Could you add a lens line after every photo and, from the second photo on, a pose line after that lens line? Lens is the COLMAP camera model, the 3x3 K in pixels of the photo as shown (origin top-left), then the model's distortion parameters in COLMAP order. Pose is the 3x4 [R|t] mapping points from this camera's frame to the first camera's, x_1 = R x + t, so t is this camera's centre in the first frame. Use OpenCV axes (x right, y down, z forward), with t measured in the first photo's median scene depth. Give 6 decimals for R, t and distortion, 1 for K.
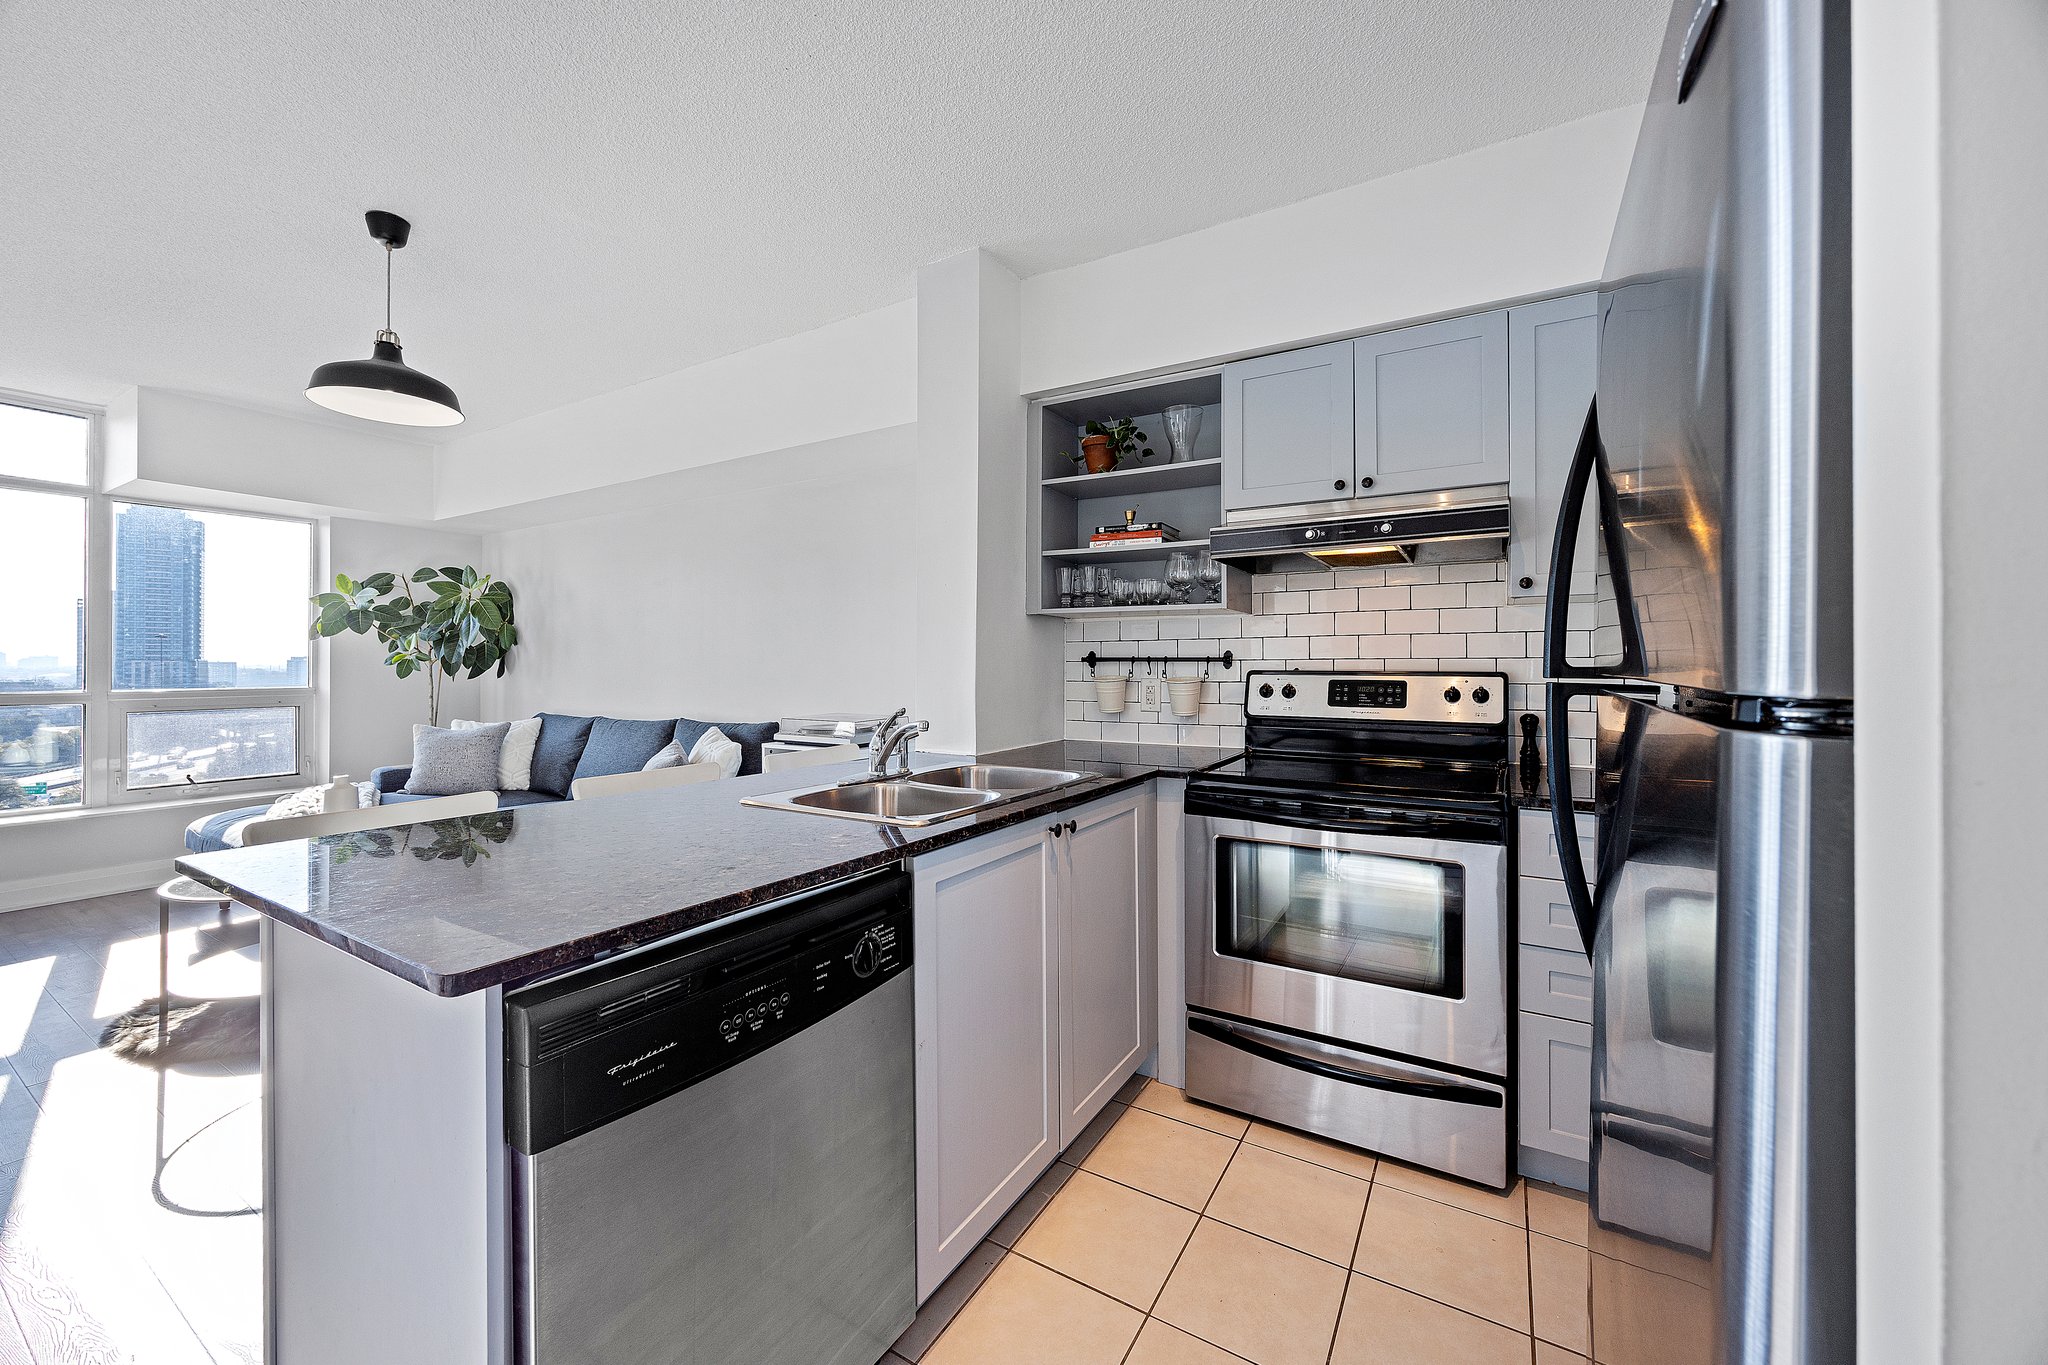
lens RADIAL K [[788.1, 0, 1031.7], [0, 788.1, 660.8], [0, 0, 1]] dist [-0.003341, 0.000933]
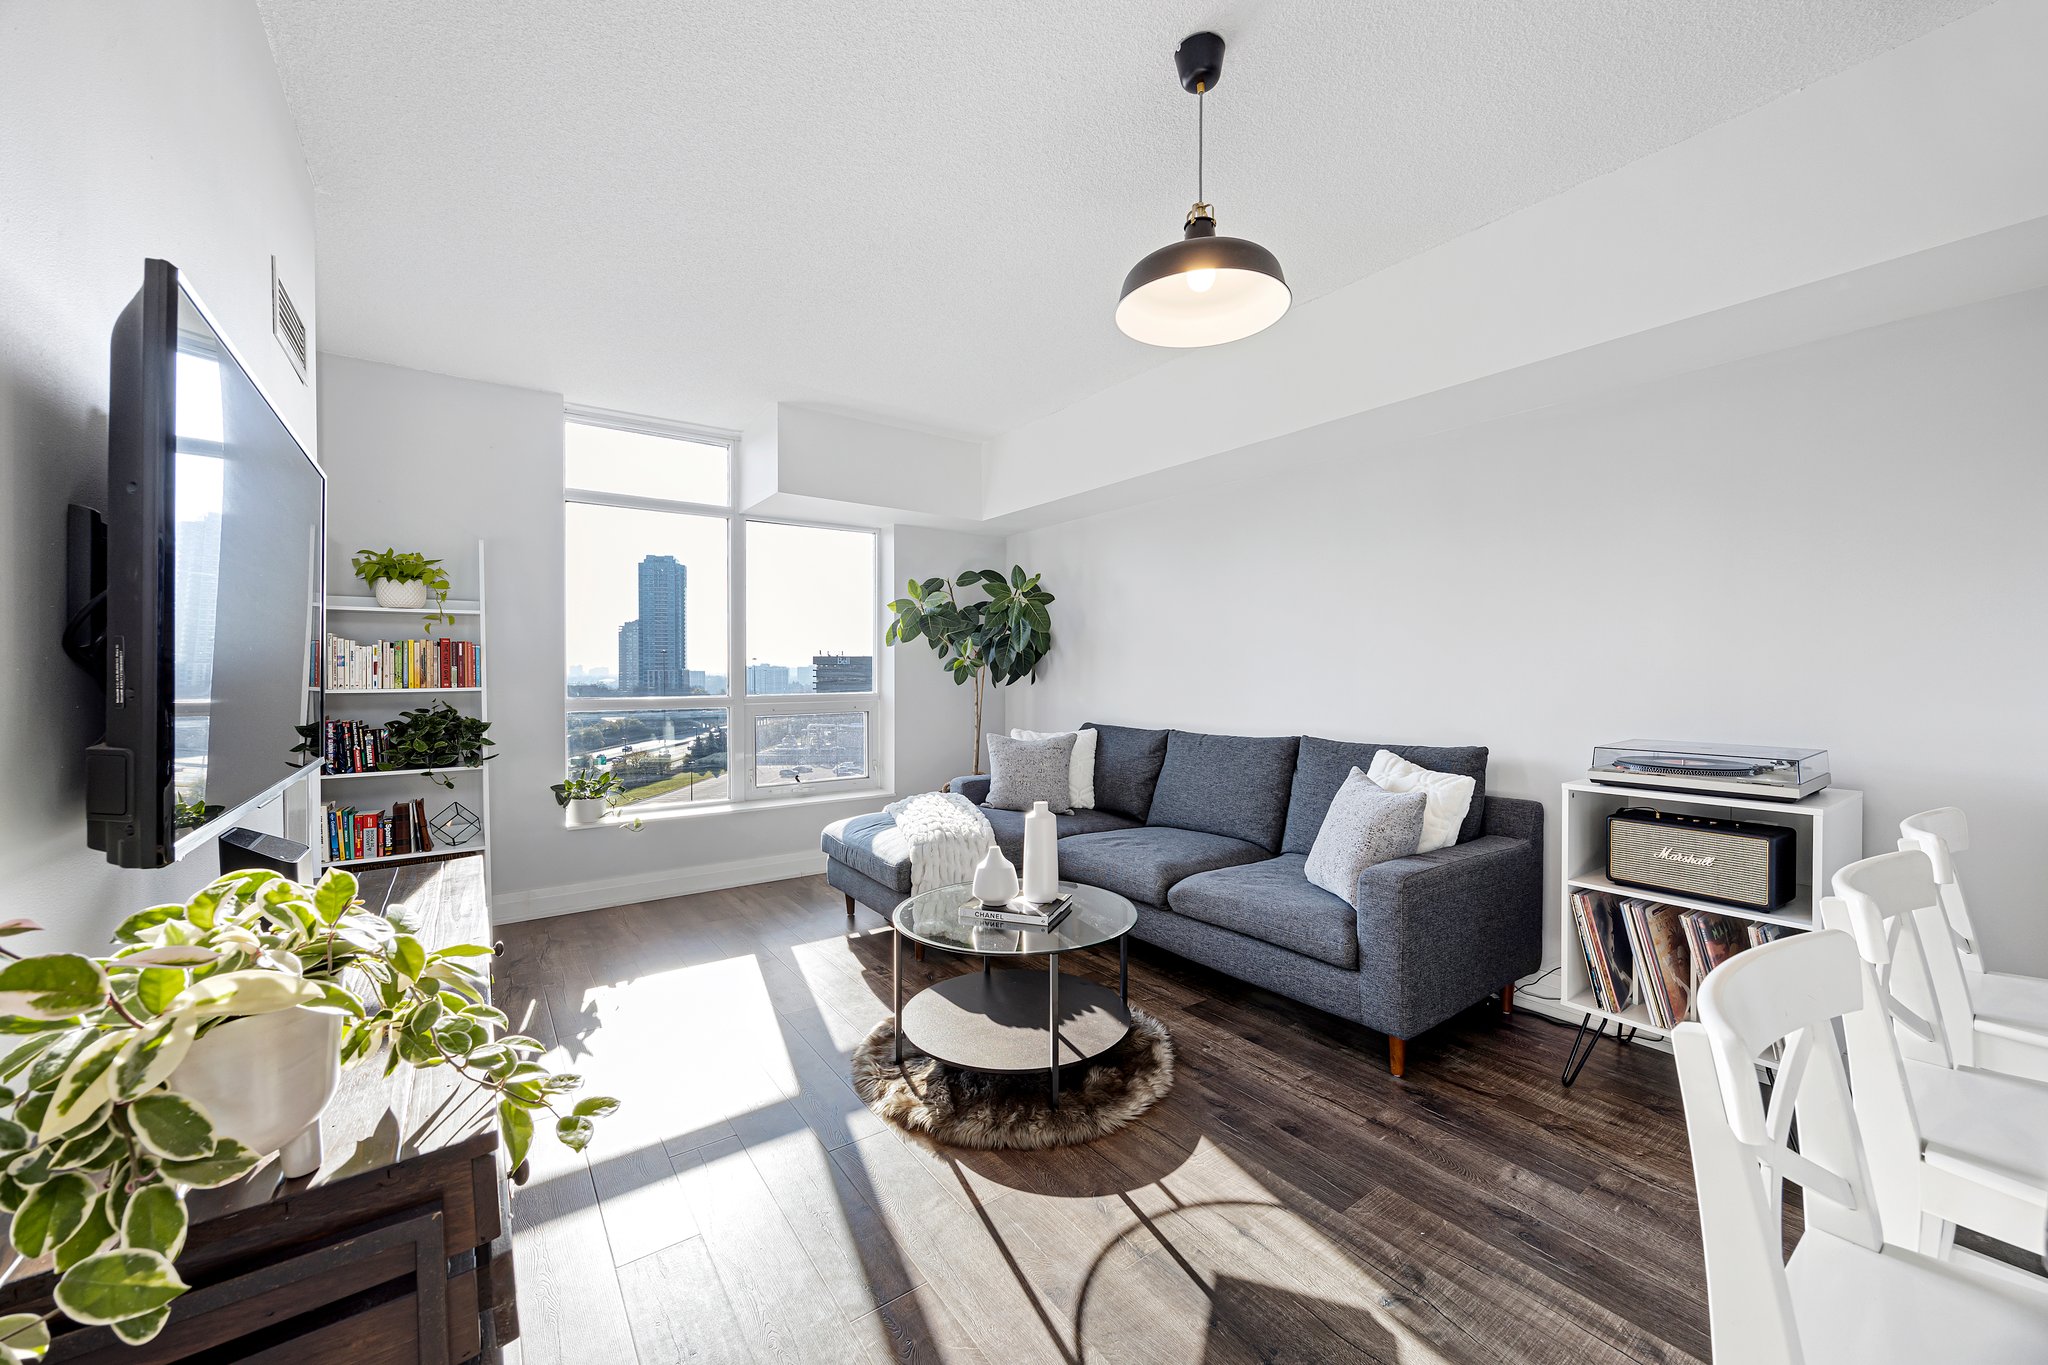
lens RADIAL K [[788.1, 0, 1028.0], [0, 788.1, 687.6], [0, 0, 1]] dist [-0.003341, 0.000933]
pose [[0.919227, 0.005072, -0.393696, -0.608269], [0.004700, 0.999704, 0.023851, 0.005008], [0.393701, -0.023775, 0.918931, 0.244704]]
